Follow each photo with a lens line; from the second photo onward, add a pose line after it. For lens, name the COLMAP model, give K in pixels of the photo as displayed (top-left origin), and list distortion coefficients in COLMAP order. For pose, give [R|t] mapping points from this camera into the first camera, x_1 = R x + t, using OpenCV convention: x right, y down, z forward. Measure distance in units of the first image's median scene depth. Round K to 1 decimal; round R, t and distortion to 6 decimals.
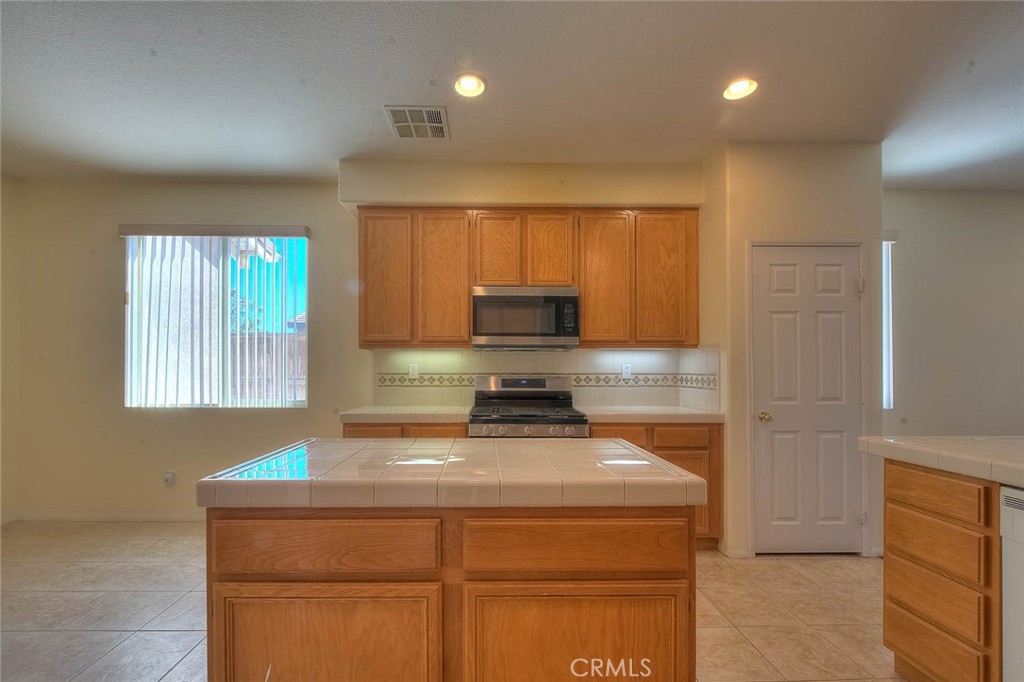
lens RADIAL K [[416.8, 0, 496.9], [0, 416.8, 367.1], [0, 0, 1]] dist [-0.000484, -0.000177]
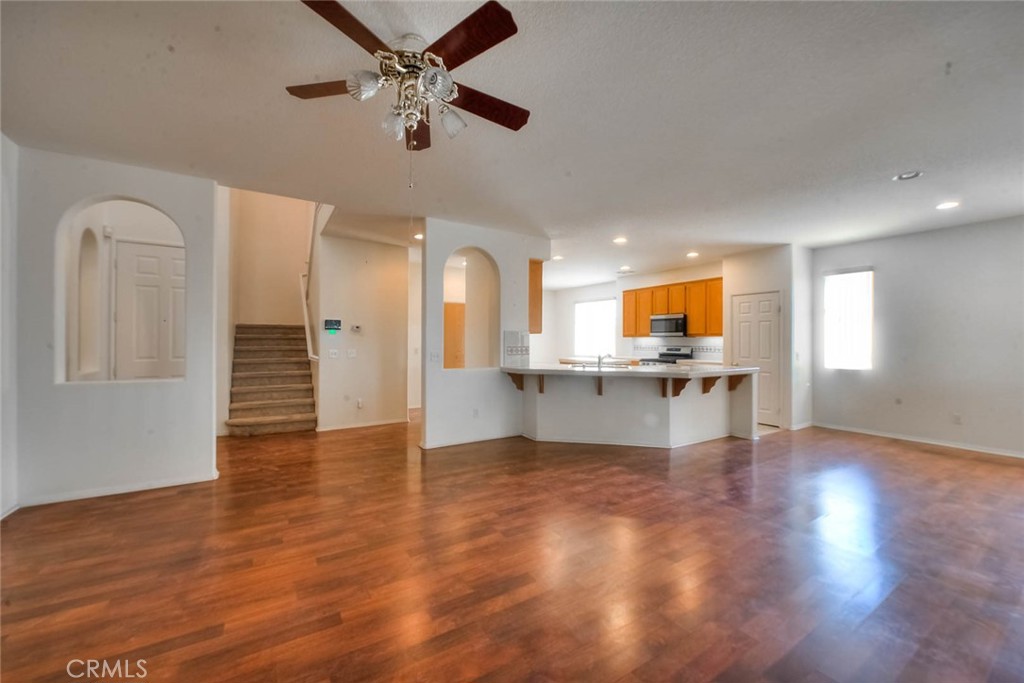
lens RADIAL K [[398.8, 0, 509.3], [0, 398.8, 339.1], [0, 0, 1]] dist [-0.009647, 0.000067]
pose [[0.511759, -0.002777, -0.859125, 1.755799], [0.001307, 0.999996, -0.002454, -0.024560], [0.859128, 0.000133, 0.511761, -1.219064]]
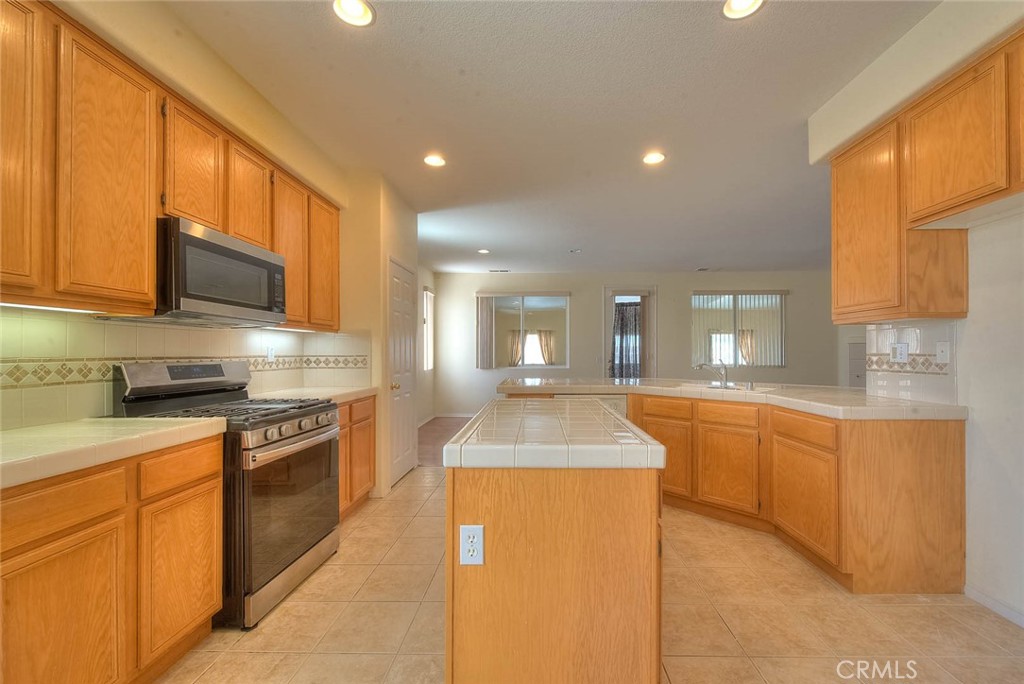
lens RADIAL K [[418.4, 0, 525.9], [0, 418.4, 349.5], [0, 0, 1]] dist [-0.001463, -0.000488]
pose [[0.045938, 0.005852, 0.998927, -0.629231], [-0.004903, 0.999972, -0.005632, 0.003573], [-0.998932, -0.004639, 0.045965, 0.442043]]
